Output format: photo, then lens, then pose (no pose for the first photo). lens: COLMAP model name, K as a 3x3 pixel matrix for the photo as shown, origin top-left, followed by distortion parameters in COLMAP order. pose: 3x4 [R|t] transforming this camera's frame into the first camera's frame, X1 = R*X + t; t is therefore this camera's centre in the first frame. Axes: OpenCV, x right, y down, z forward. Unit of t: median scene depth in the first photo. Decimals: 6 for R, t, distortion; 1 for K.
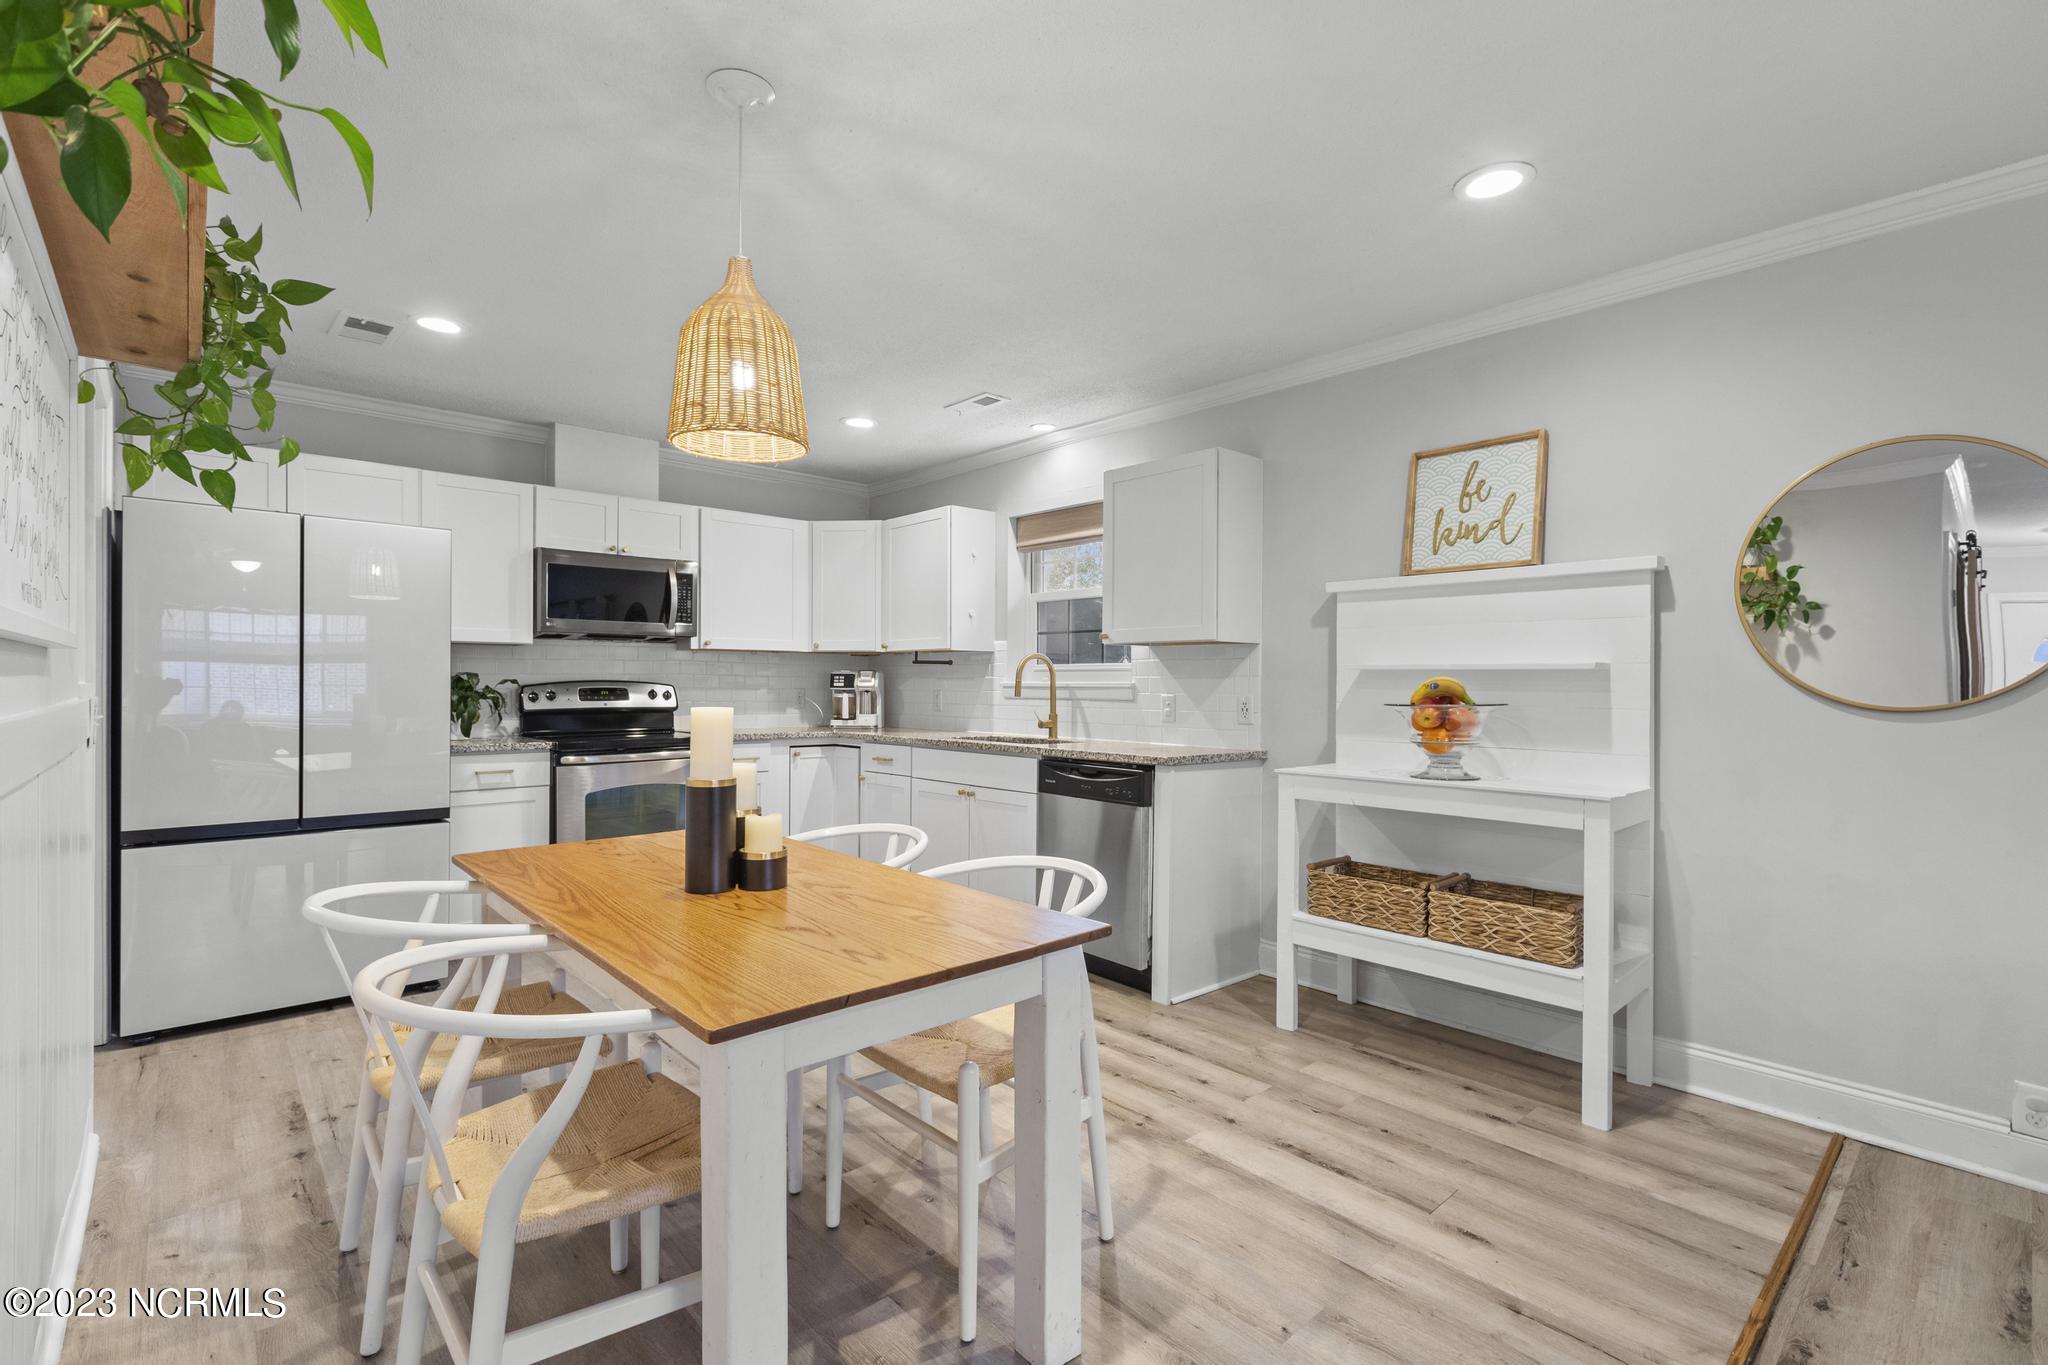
lens RADIAL K [[927.1, 0, 1031.3], [0, 927.1, 691.2], [0, 0, 1]] dist [-0.001612, -0.000033]
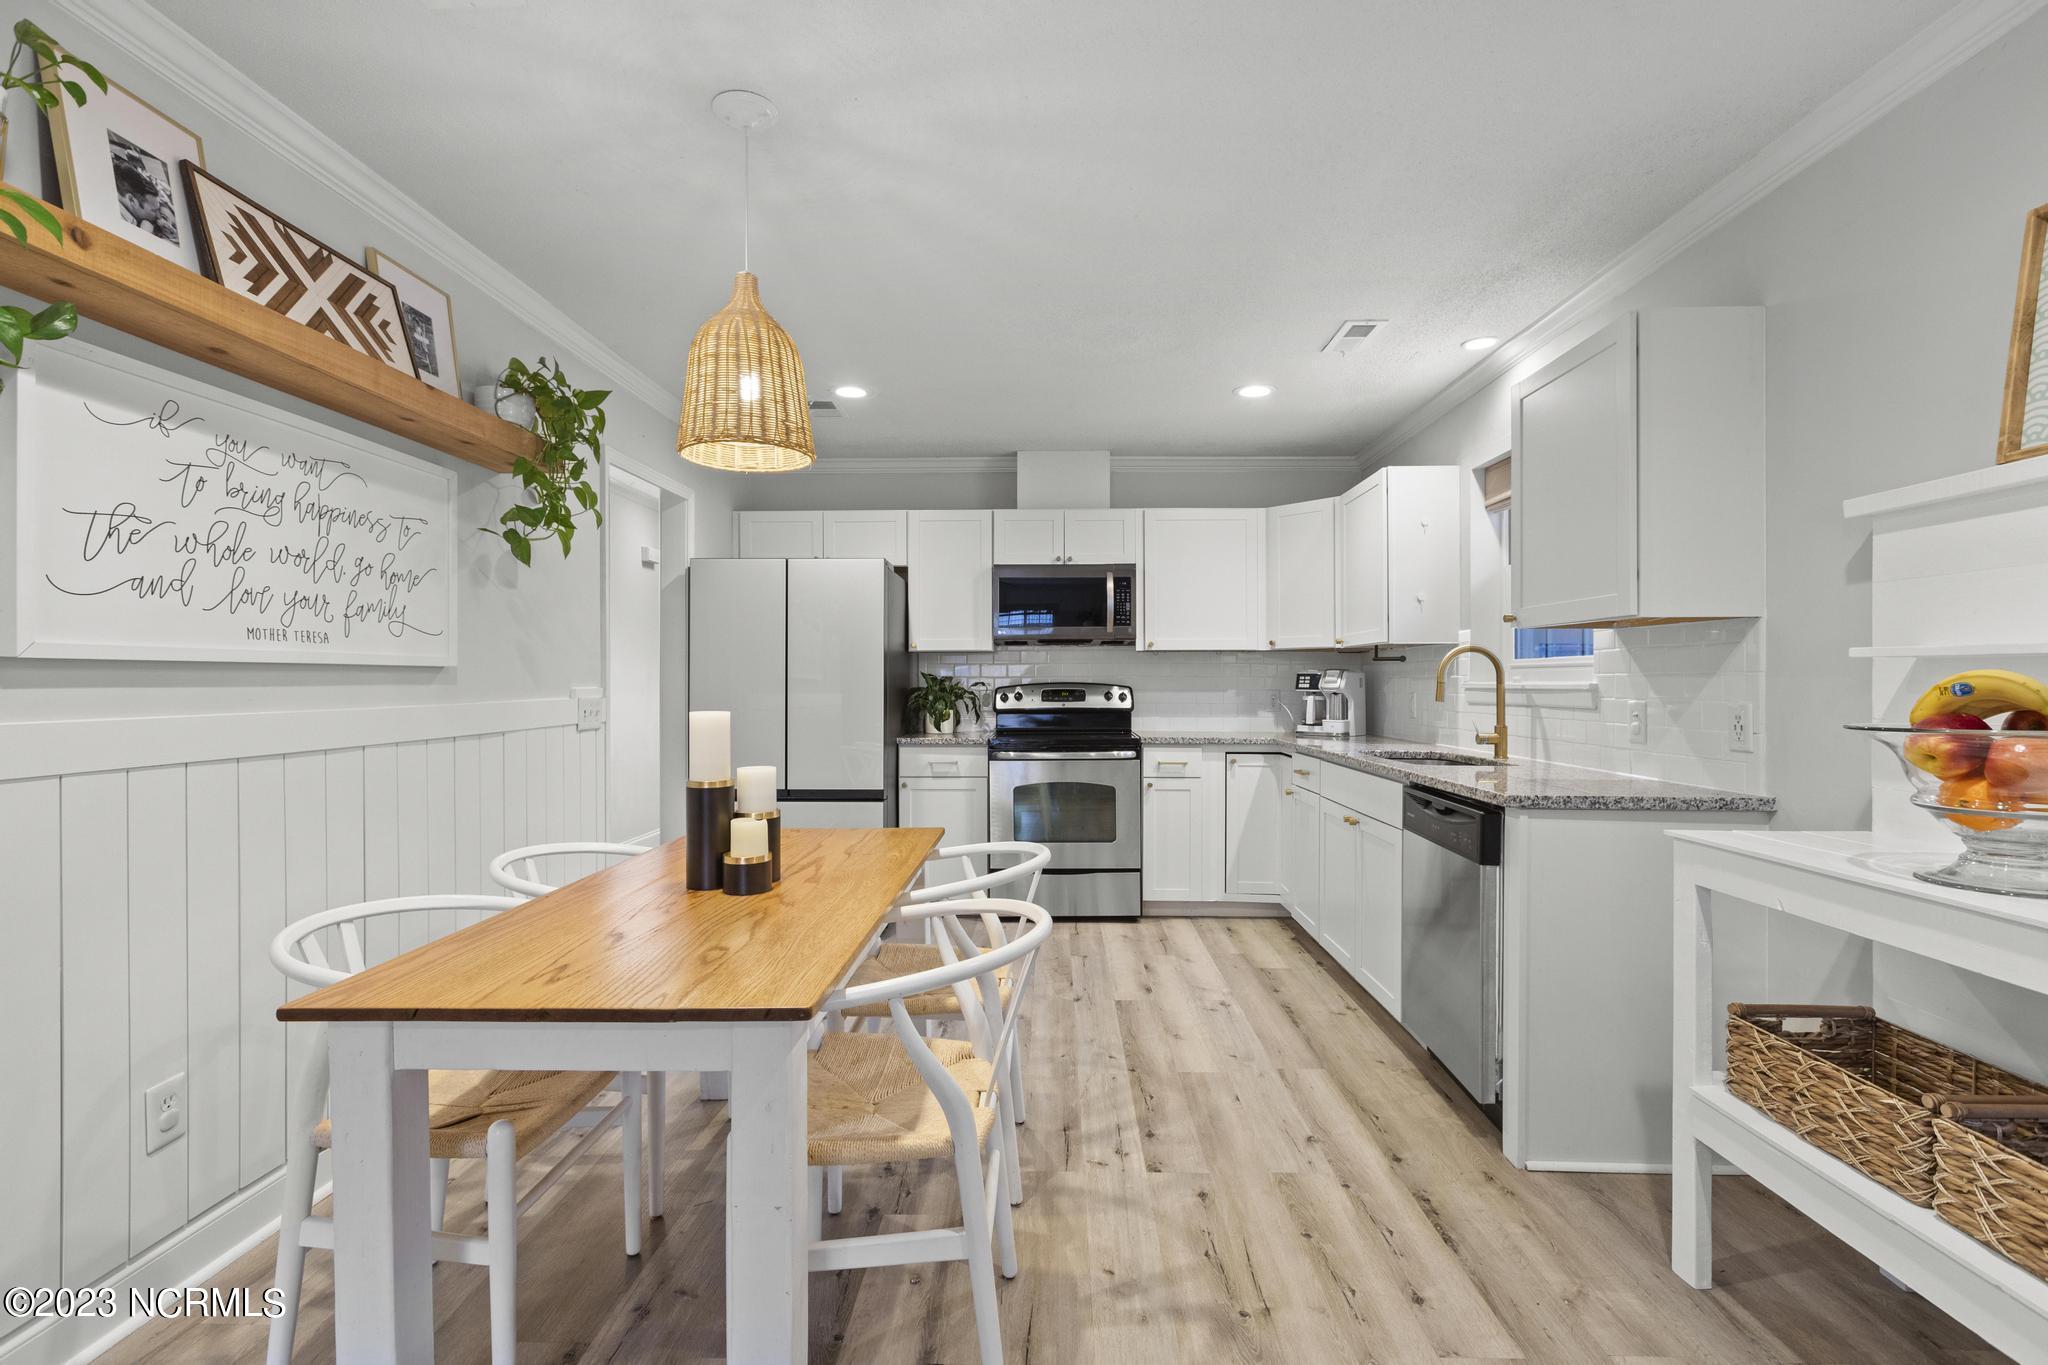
lens RADIAL K [[932.8, 0, 1028.6], [0, 932.8, 682.5], [0, 0, 1]] dist [0.002141, 0.001110]
pose [[0.722813, -0.004639, -0.691028, 0.269216], [-0.001197, 0.999968, -0.007965, -0.003431], [0.691043, 0.006585, 0.722784, 0.202424]]
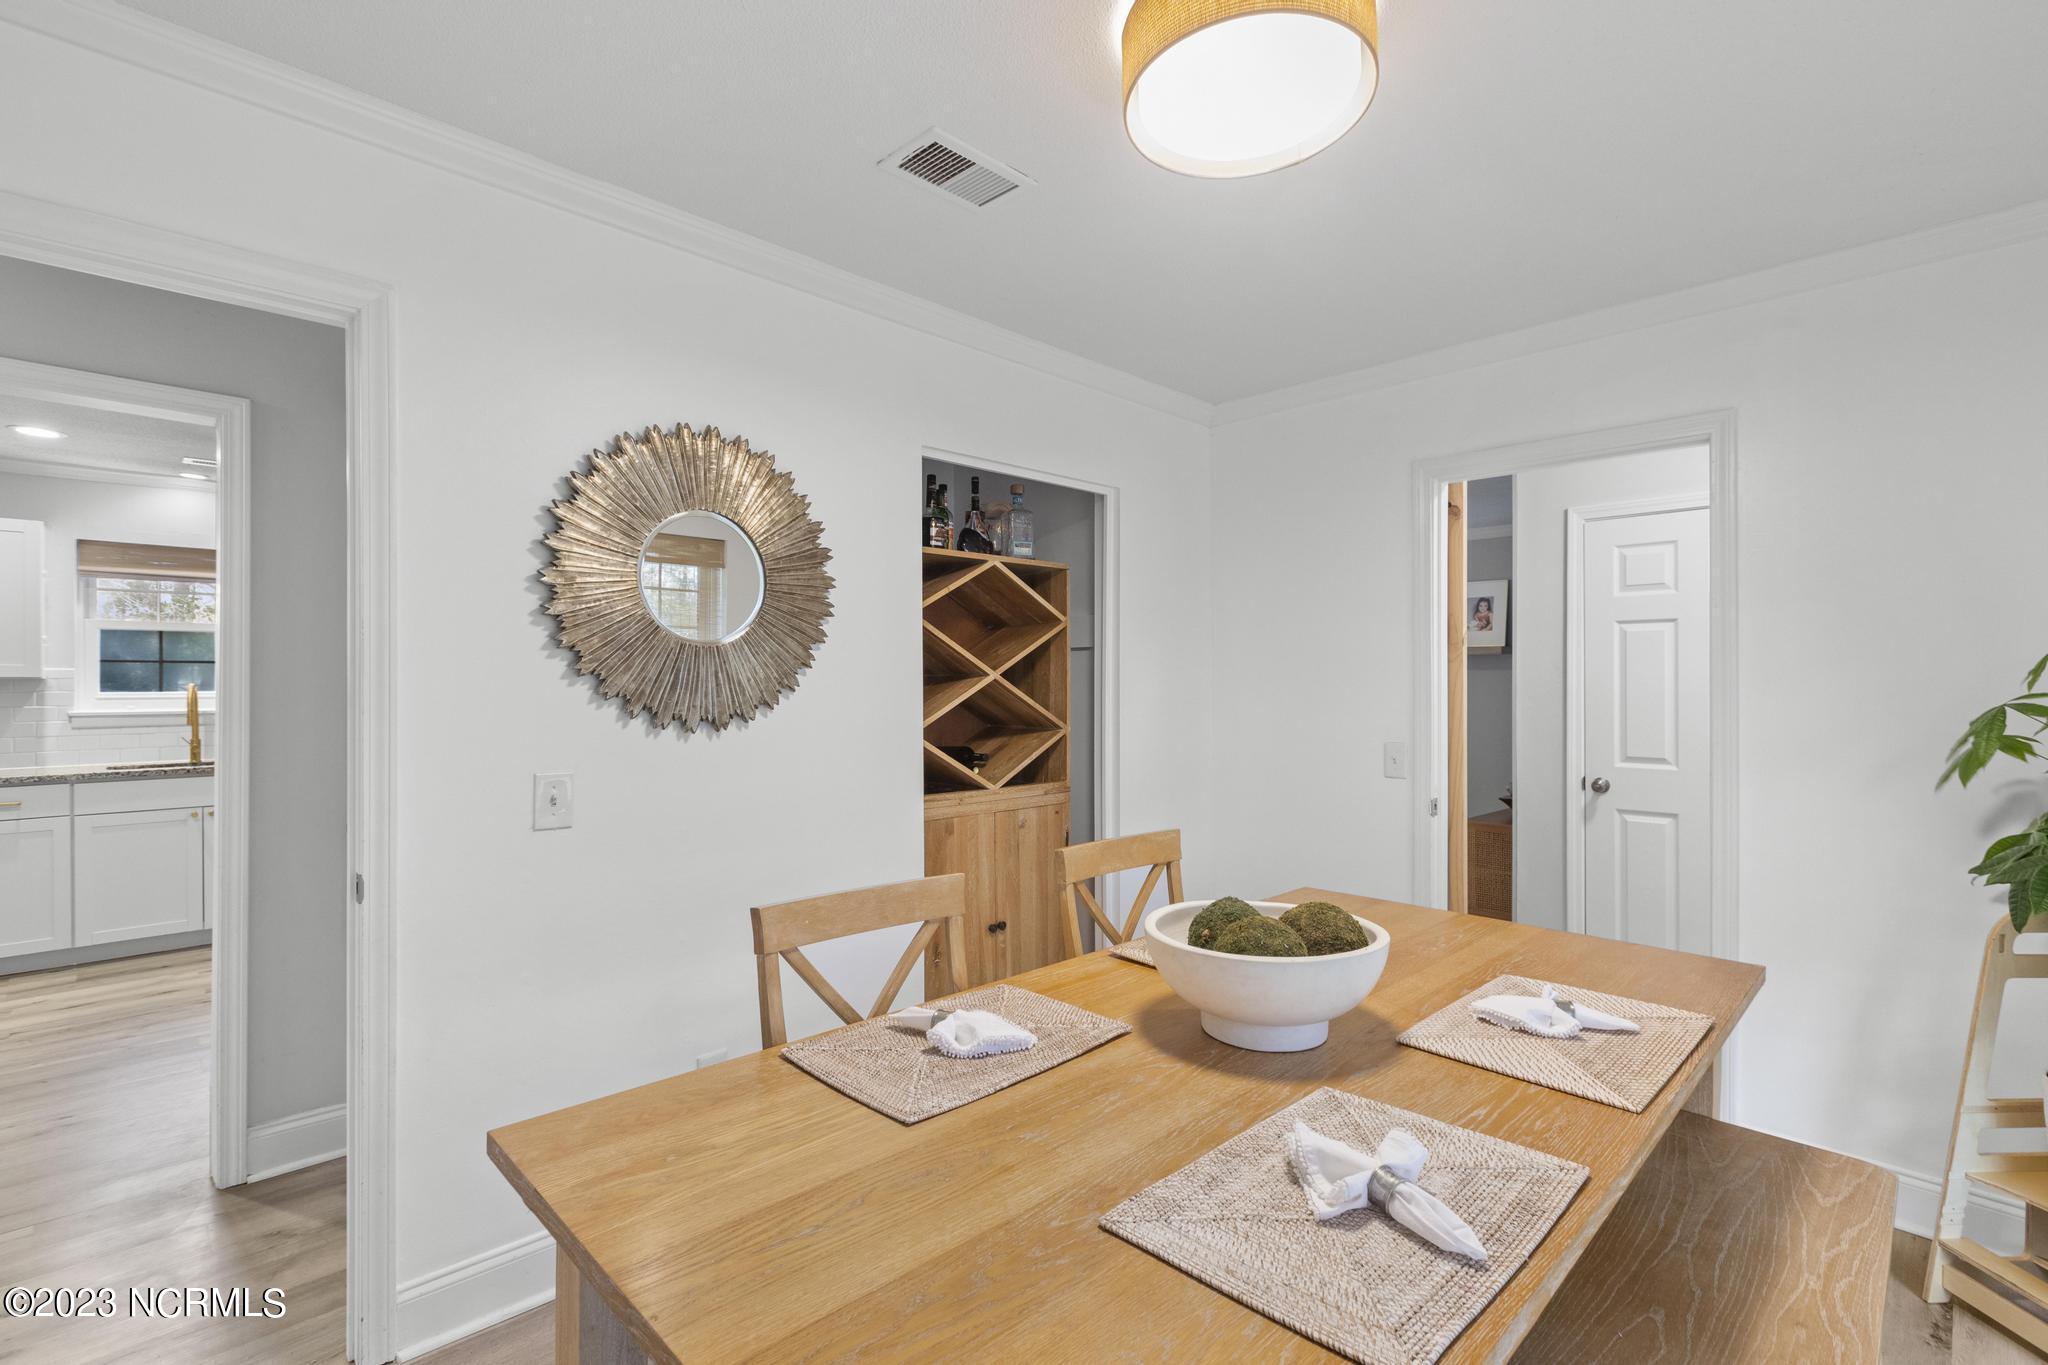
lens RADIAL K [[932.8, 0, 1028.6], [0, 932.8, 682.5], [0, 0, 1]] dist [0.002141, 0.001110]
pose [[-0.020270, -0.007236, 0.999768, -1.113164], [0.007447, 0.999945, 0.007388, -0.043392], [-0.999767, 0.007595, -0.020215, 0.039914]]
